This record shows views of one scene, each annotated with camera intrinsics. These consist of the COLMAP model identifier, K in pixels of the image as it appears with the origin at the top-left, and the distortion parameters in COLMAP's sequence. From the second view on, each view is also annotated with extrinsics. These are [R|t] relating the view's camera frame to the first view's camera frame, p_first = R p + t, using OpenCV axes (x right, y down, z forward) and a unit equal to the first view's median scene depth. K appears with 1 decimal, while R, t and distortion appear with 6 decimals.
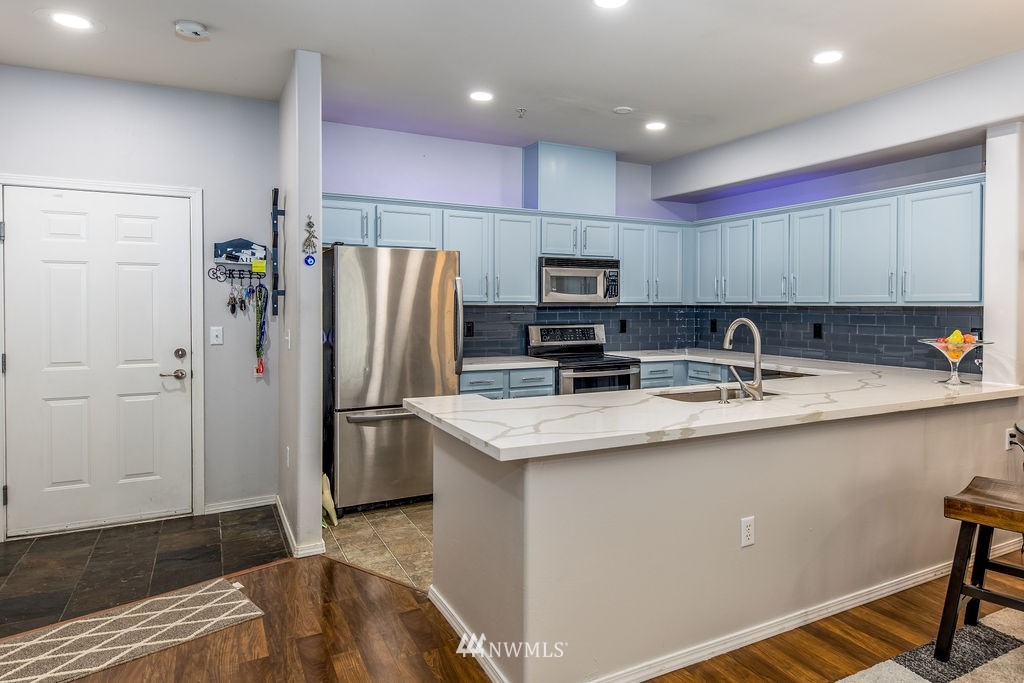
lens RADIAL K [[625.3, 0, 567.7], [0, 625.3, 313.0], [0, 0, 1]] dist [0.000263, -0.001535]
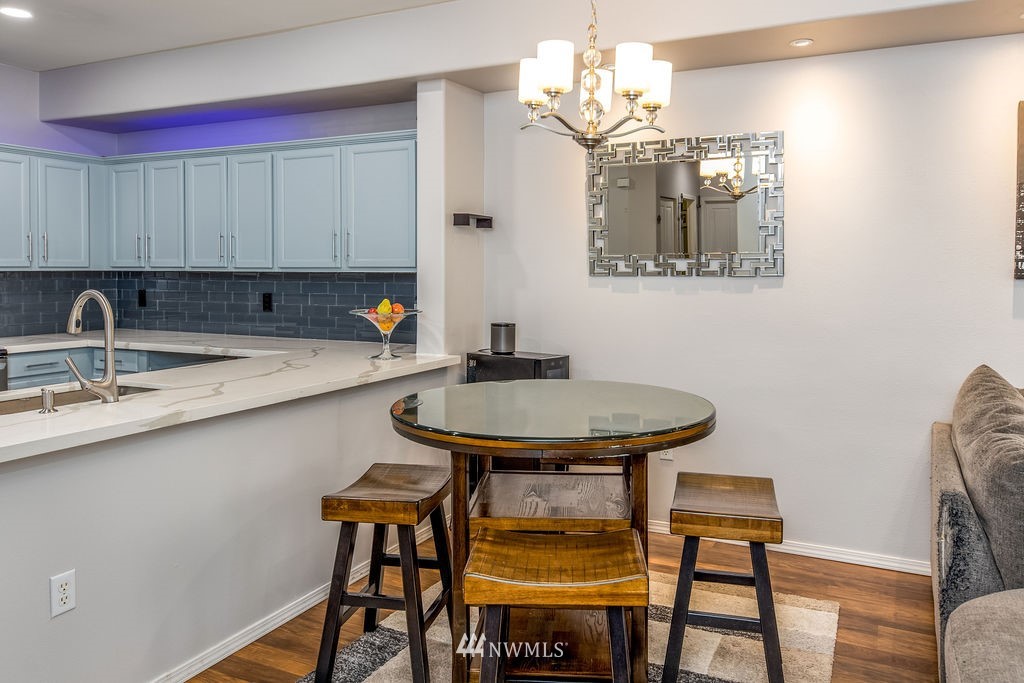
lens RADIAL K [[737.0, 0, 524.0], [0, 737.0, 283.9], [0, 0, 1]] dist [0.011492, -0.008705]
pose [[0.817777, -0.011900, 0.575412, 0.210159], [0.007745, 0.999923, 0.009673, -0.003999], [-0.575483, -0.003454, 0.817807, 0.014254]]
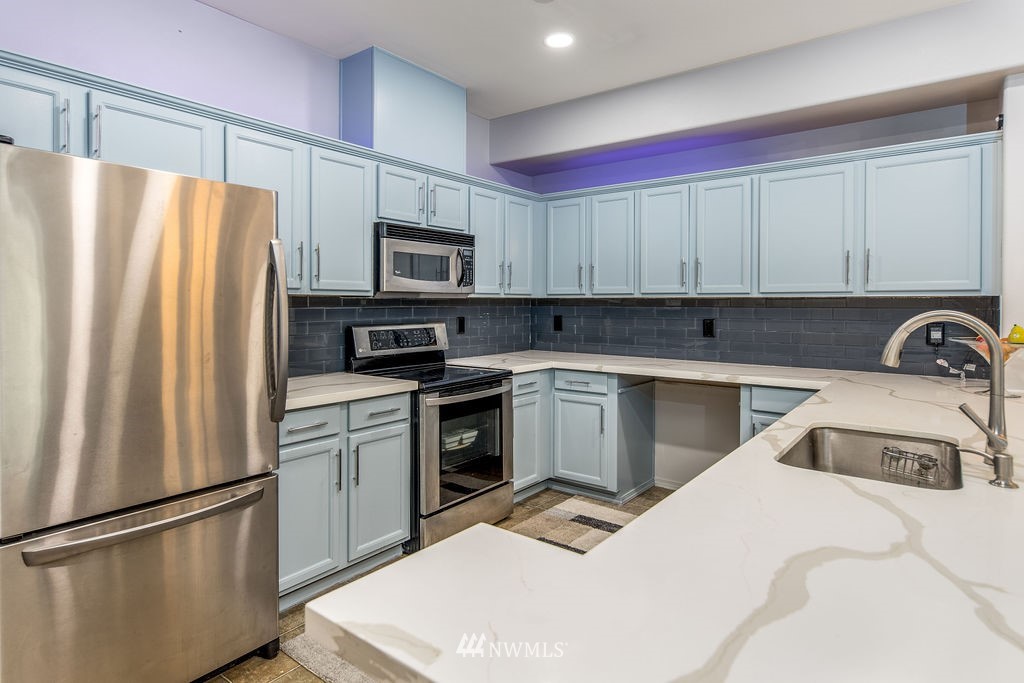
lens RADIAL K [[567.1, 0, 492.4], [0, 567.1, 305.8], [0, 0, 1]] dist [0.013485, -0.002816]
pose [[0.928389, -0.002464, 0.371601, -0.276973], [0.004804, 0.999974, -0.005372, 0.003330], [-0.371578, 0.006773, 0.928377, 0.719355]]
